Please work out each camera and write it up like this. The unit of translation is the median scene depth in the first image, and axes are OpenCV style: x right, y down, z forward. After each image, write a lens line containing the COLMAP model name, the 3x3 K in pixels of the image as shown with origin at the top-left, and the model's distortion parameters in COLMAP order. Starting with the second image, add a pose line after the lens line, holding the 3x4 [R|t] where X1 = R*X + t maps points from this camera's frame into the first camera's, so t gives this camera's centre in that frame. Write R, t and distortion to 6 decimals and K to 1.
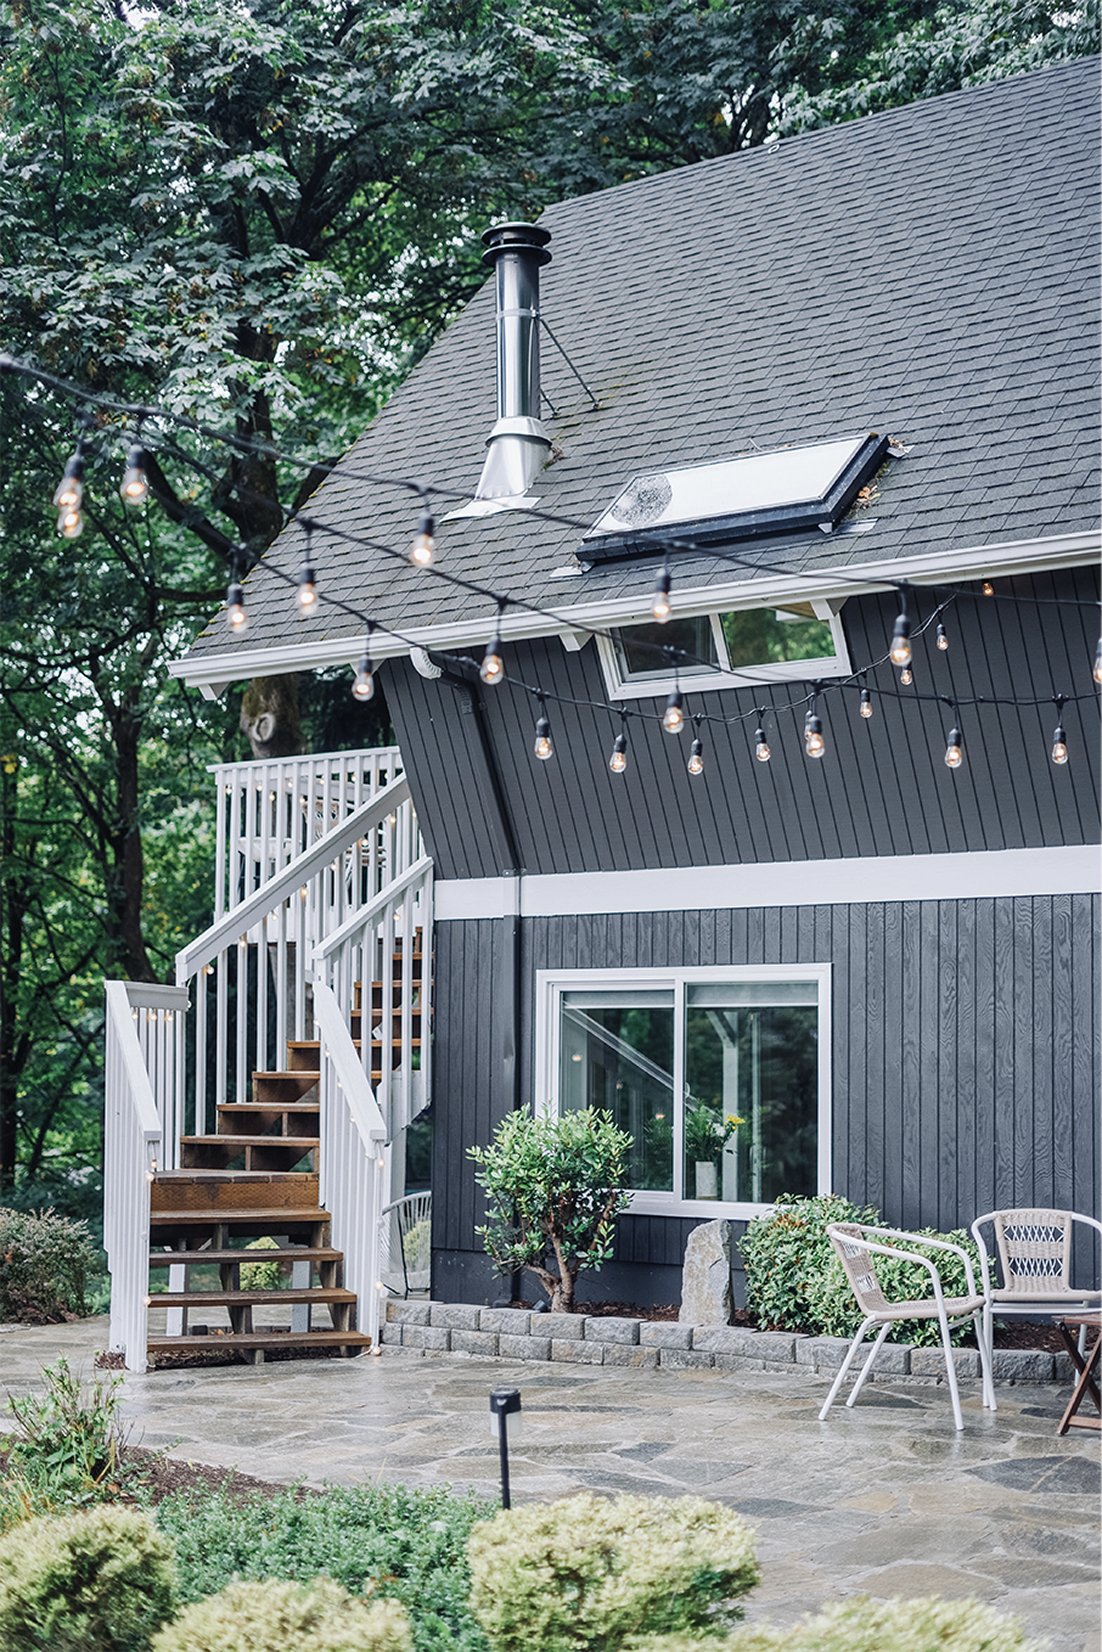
lens RADIAL K [[2474.2, 0, 551.0], [0, 2474.2, 826.0], [0, 0, 1]] dist [0.007798, 0.000292]
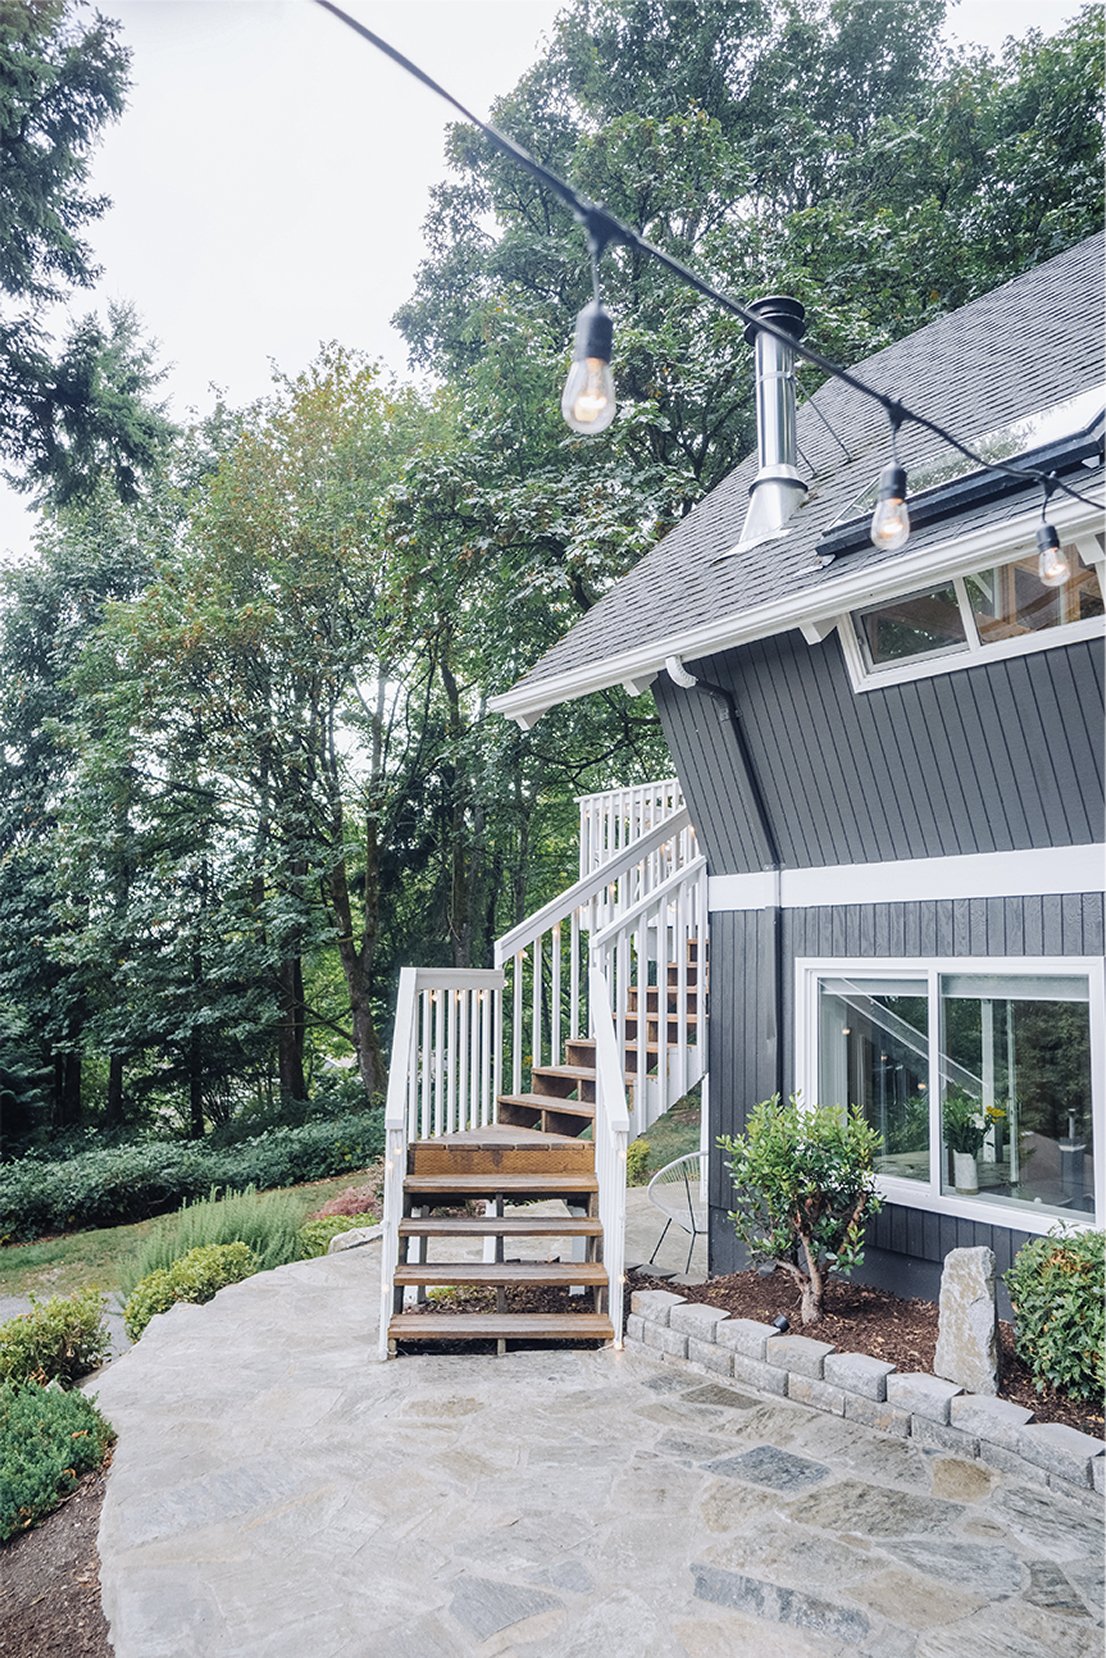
lens RADIAL K [[1198.2, 0, 559.6], [0, 1198.2, 840.0], [0, 0, 1]] dist [-0.010639, 0.038747]
pose [[0.964581, -0.019802, -0.263042, 0.034672], [0.013931, 0.999611, -0.024167, 0.019279], [0.263418, 0.019647, 0.964482, 0.493336]]
